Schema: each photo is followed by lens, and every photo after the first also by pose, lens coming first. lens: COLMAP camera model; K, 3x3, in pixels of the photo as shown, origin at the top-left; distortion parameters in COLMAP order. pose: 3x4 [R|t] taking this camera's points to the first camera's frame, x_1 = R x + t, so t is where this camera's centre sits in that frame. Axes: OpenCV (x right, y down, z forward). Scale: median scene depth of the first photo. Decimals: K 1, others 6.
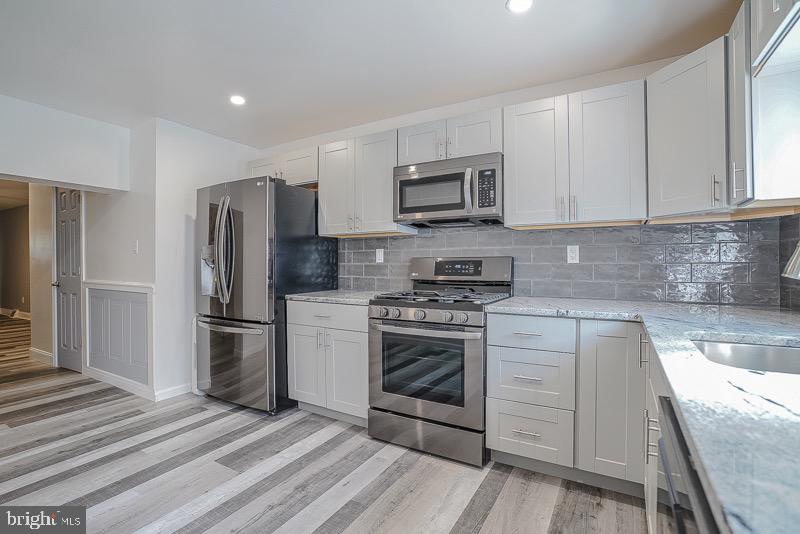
lens RADIAL K [[393.7, 0, 392.6], [0, 393.7, 264.2], [0, 0, 1]] dist [-0.062107, 0.031617]
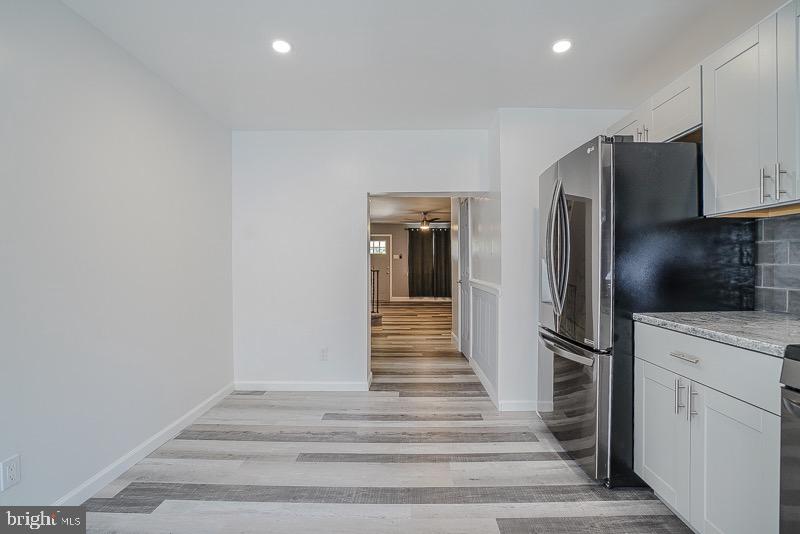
lens RADIAL K [[388.6, 0, 401.9], [0, 388.6, 266.7], [0, 0, 1]] dist [-0.067207, 0.029684]
pose [[0.506086, 0.006782, -0.862456, 0.082286], [0.001921, 0.999958, 0.008990, -0.004947], [0.862481, -0.006206, 0.506051, 0.375289]]
